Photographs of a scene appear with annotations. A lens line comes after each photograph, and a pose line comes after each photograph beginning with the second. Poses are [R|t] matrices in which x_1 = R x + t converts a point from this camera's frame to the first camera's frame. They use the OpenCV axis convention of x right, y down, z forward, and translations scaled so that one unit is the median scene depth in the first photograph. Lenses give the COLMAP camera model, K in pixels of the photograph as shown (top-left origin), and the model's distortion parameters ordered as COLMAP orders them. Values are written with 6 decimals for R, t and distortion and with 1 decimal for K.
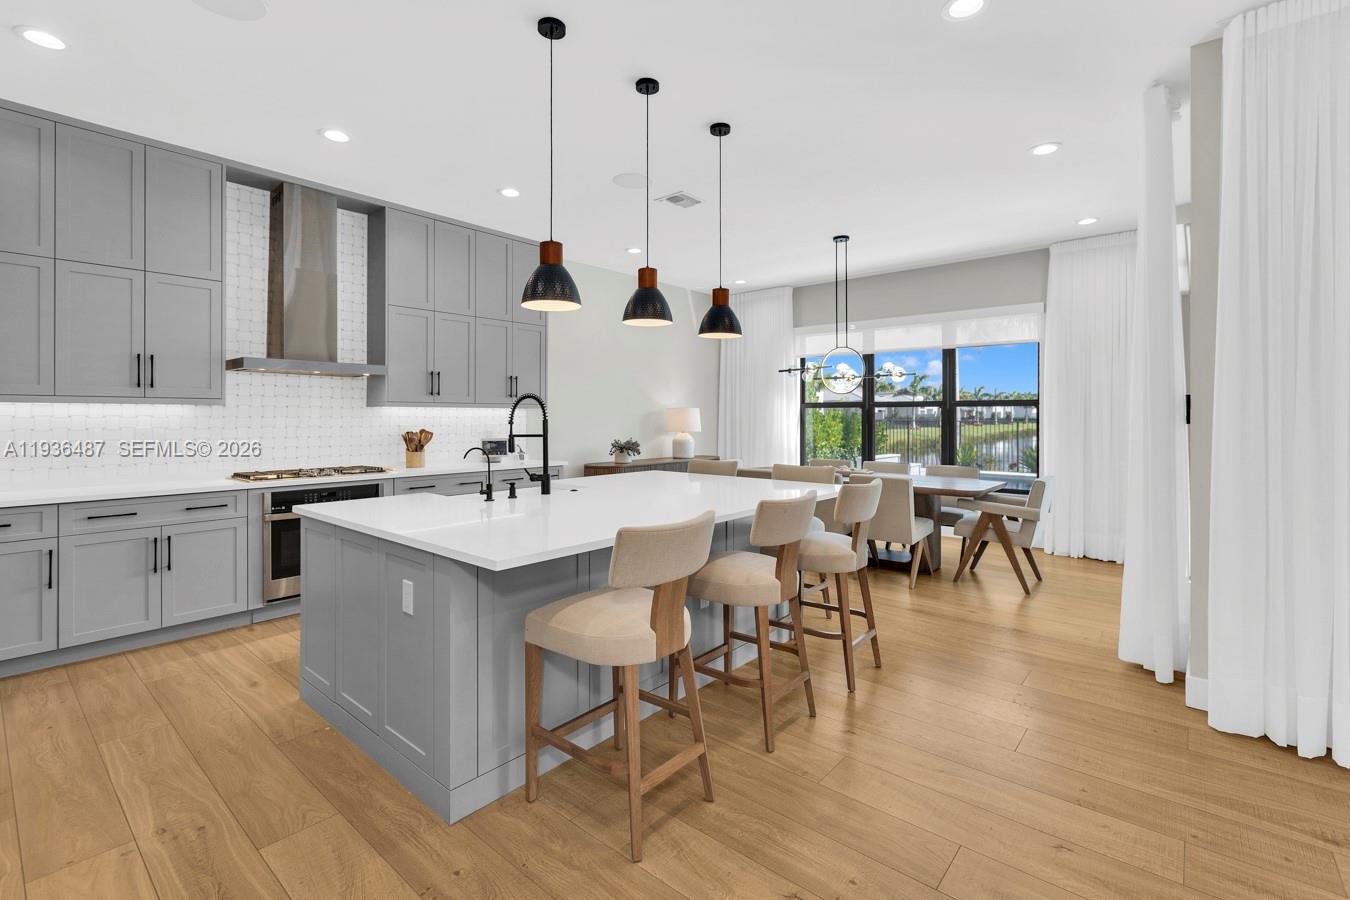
lens RADIAL K [[611.3, 0, 672.5], [0, 611.3, 416.7], [0, 0, 1]] dist [0.002719, 0.000242]
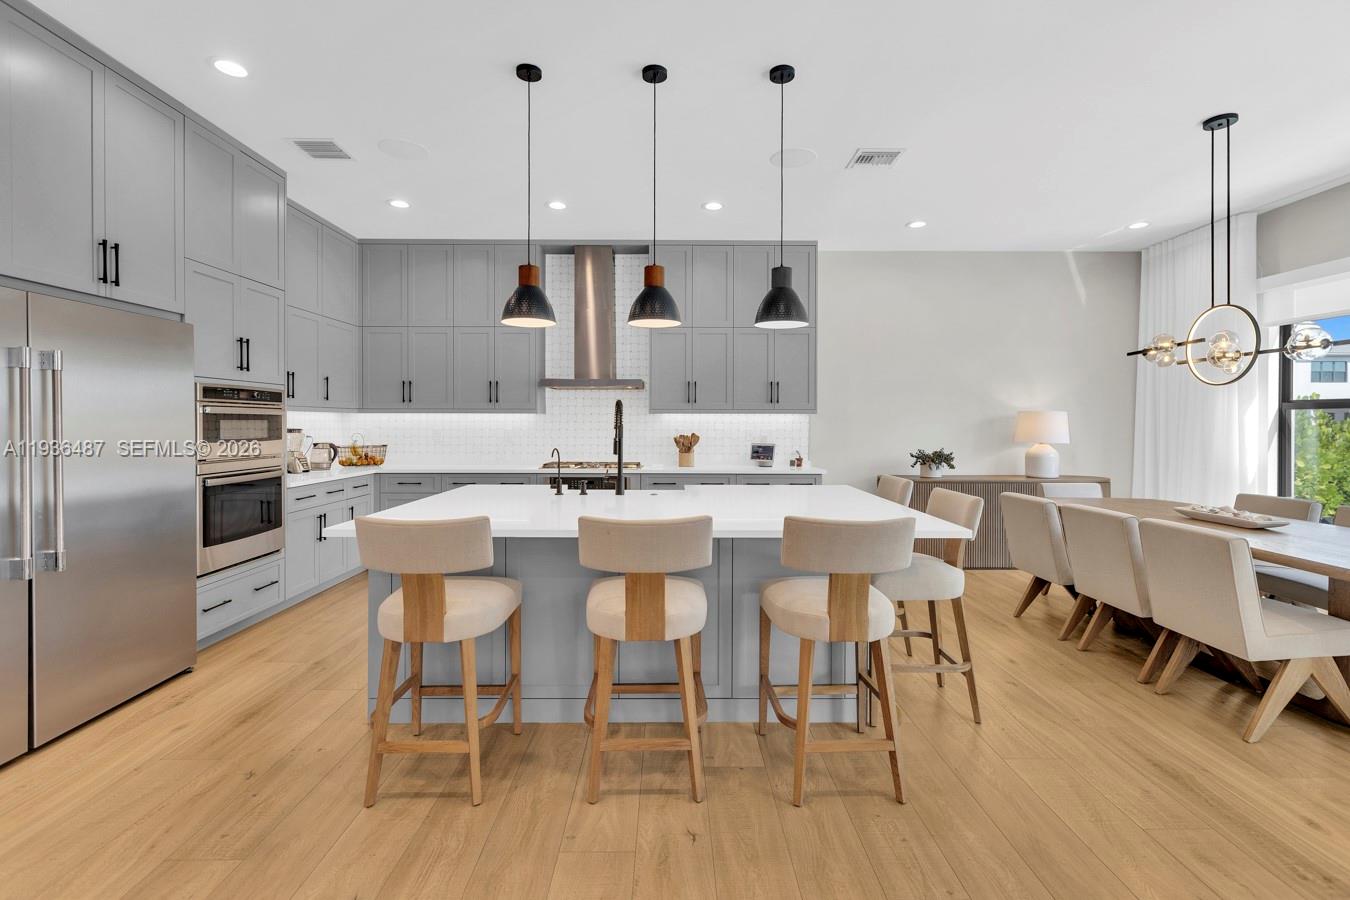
lens RADIAL K [[607.2, 0, 675.4], [0, 607.2, 423.9], [0, 0, 1]] dist [0.001198, 0.000102]
pose [[0.662305, 0.003397, -0.749227, 0.424060], [-0.002829, 0.999994, 0.002032, 0.001348], [0.749229, 0.000774, 0.662310, 0.243943]]
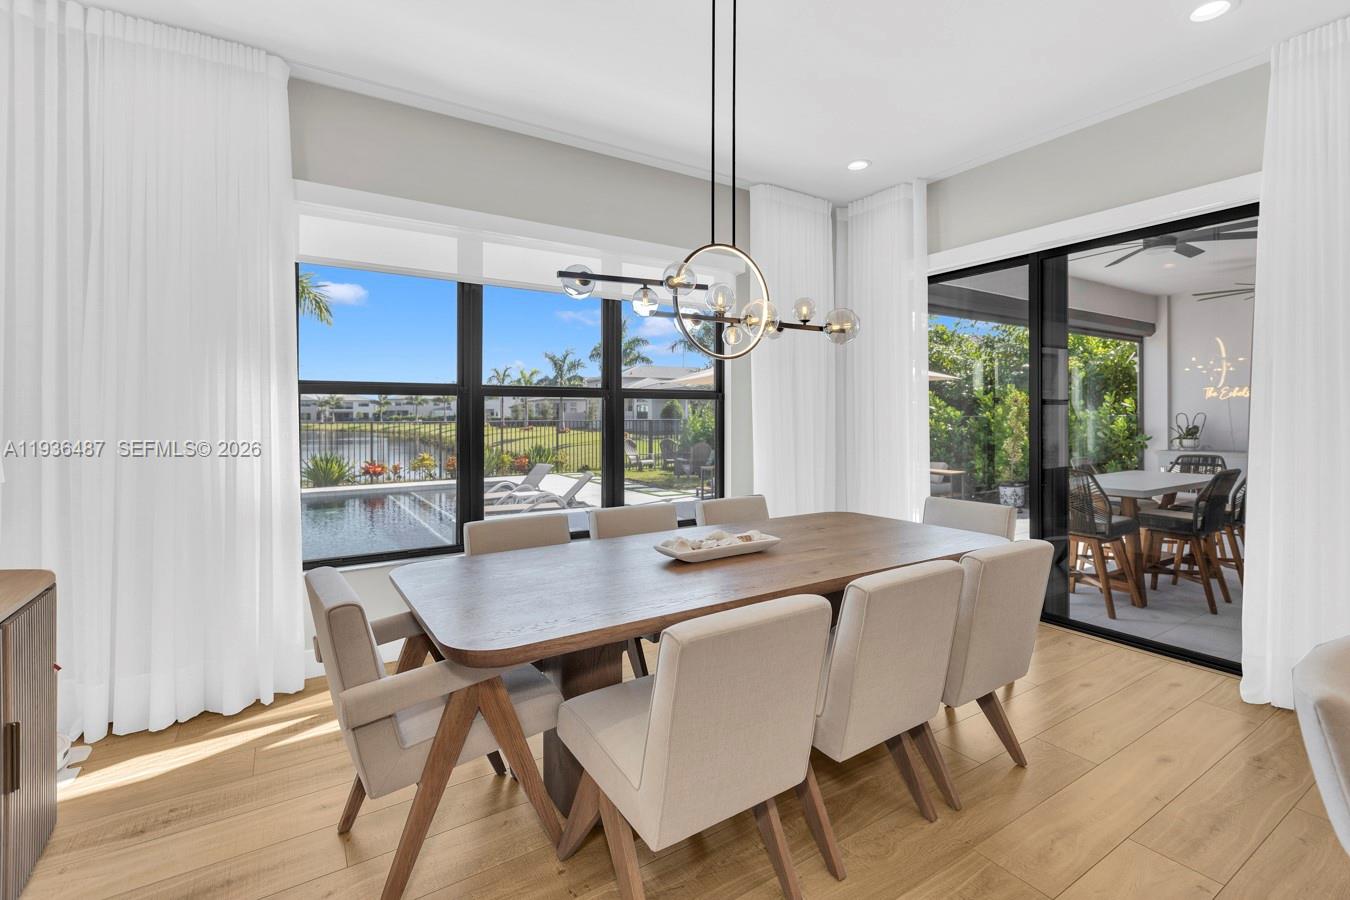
lens RADIAL K [[607.2, 0, 675.4], [0, 607.2, 423.9], [0, 0, 1]] dist [0.001198, 0.000102]
pose [[0.279518, -0.012409, 0.960060, -0.142691], [-0.000725, 0.999913, 0.013135, 0.000357], [-0.960140, -0.004367, 0.279485, 1.048163]]
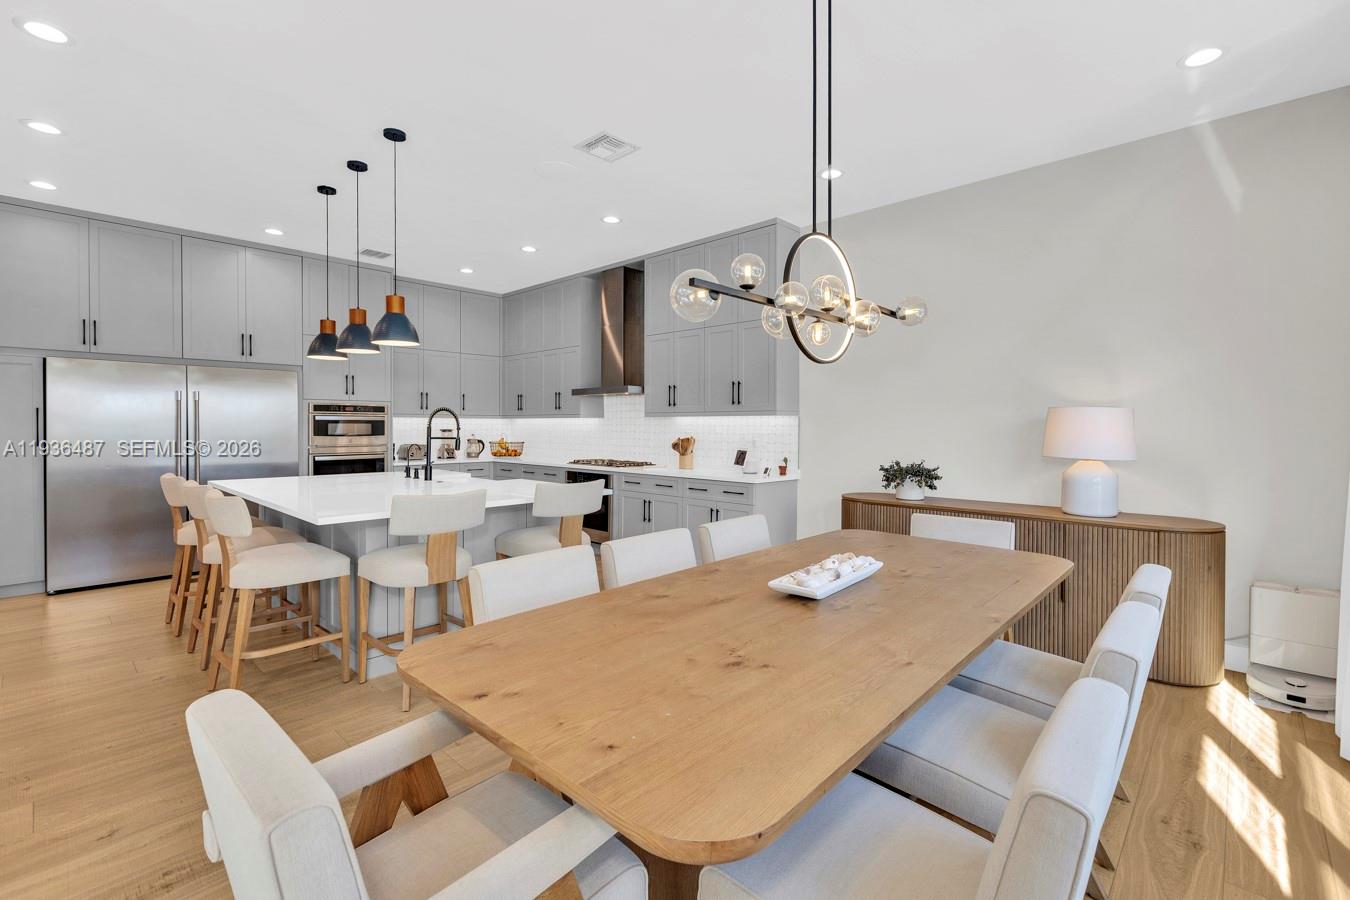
lens RADIAL K [[594.0, 0, 674.7], [0, 594.0, 428.9], [0, 0, 1]] dist [-0.021948, -0.000031]
pose [[-0.036042, 0.005991, -0.999332, 0.712570], [-0.003632, 0.999975, 0.006126, 0.000884], [0.999344, 0.003851, -0.036019, 1.051392]]
